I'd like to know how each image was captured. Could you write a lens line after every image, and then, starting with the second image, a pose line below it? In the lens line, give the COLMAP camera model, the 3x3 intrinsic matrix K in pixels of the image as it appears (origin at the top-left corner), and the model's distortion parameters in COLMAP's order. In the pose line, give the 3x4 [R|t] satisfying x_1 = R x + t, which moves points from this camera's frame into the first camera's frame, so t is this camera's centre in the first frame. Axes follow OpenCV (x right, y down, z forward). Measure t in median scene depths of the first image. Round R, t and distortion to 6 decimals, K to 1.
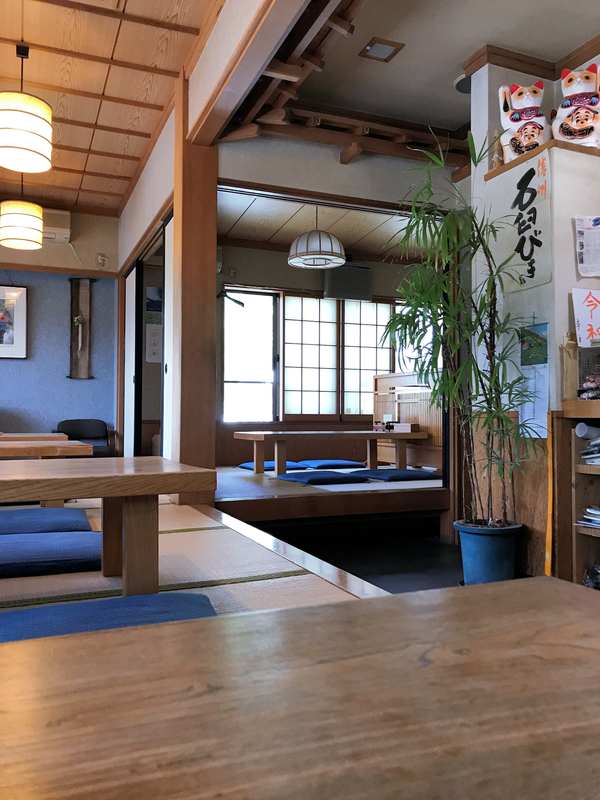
lens RADIAL K [[676.8, 0, 326.5], [0, 676.8, 400.0], [0, 0, 1]] dist [0.003100, 0.019879]
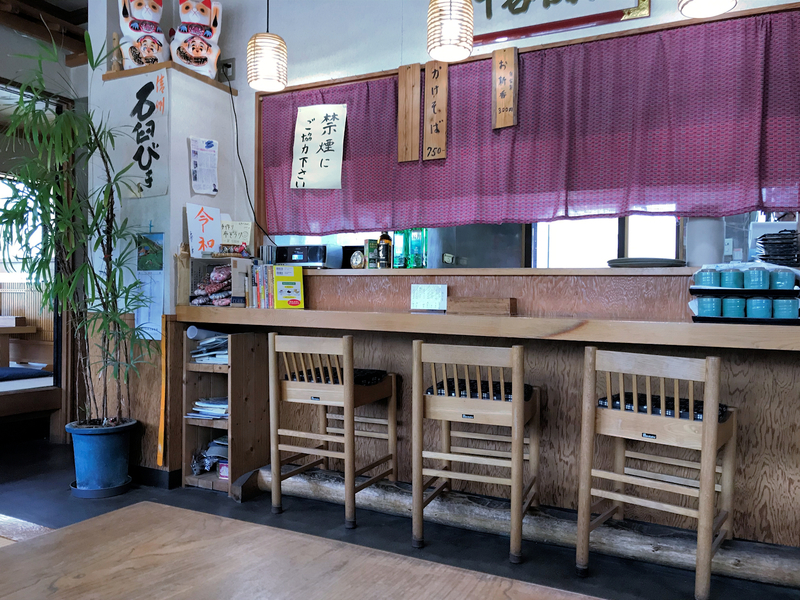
lens RADIAL K [[676.8, 0, 400.0], [0, 676.8, 300.0], [0, 0, 1]] dist [0.003100, 0.019879]
pose [[0.799216, 0.002222, 0.601040, -0.020910], [-0.024686, 0.999271, 0.029131, -0.045044], [-0.600537, -0.038119, 0.798688, -0.091151]]
